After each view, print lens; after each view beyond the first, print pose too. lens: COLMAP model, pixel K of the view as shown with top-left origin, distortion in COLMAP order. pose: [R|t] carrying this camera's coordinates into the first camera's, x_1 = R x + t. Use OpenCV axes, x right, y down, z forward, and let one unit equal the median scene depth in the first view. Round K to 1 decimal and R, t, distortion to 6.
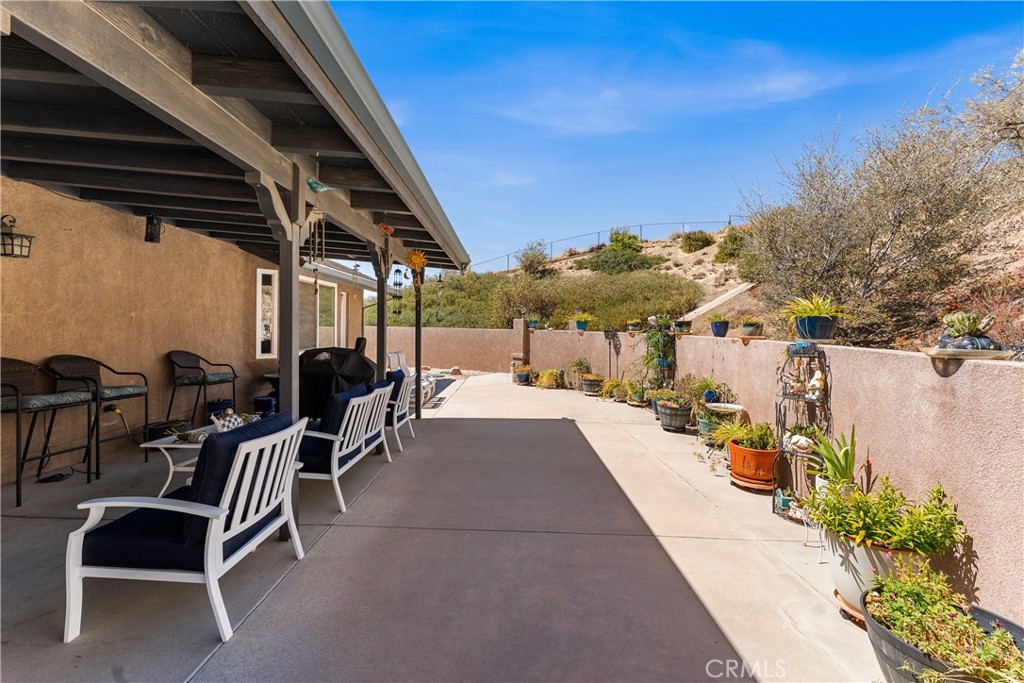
lens RADIAL K [[407.7, 0, 512.9], [0, 407.7, 329.4], [0, 0, 1]] dist [-0.000838, 0.000114]
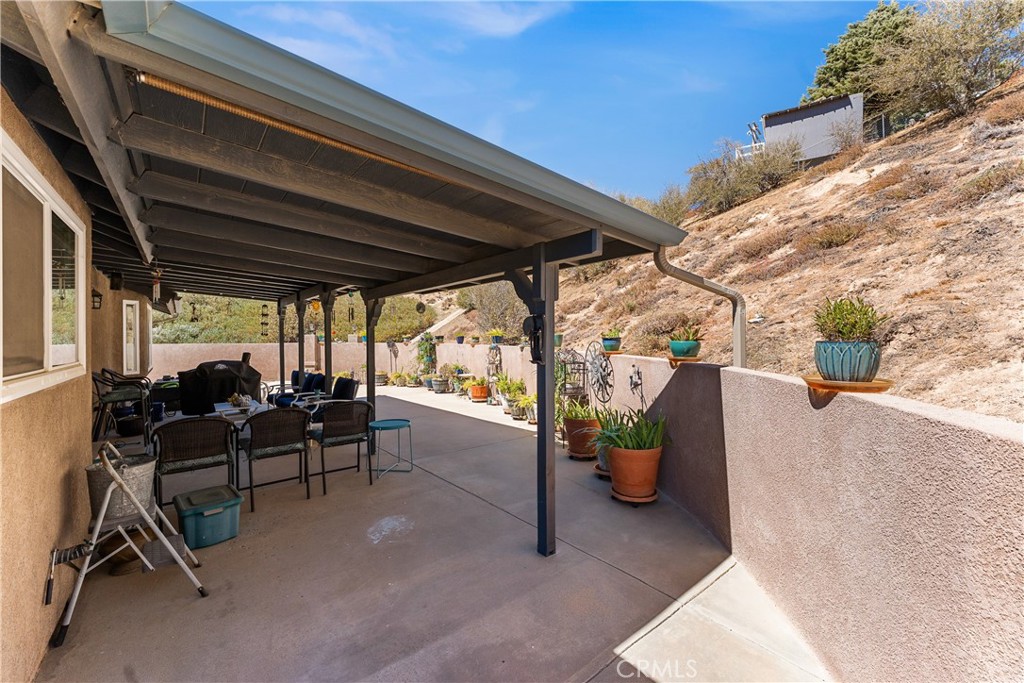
lens RADIAL K [[407.7, 0, 512.9], [0, 407.7, 329.4], [0, 0, 1]] dist [-0.000838, 0.000114]
pose [[0.781414, -0.011707, 0.623903, -0.578052], [0.024972, 0.999610, -0.012520, -0.022322], [-0.623513, 0.025363, 0.781402, -0.788572]]
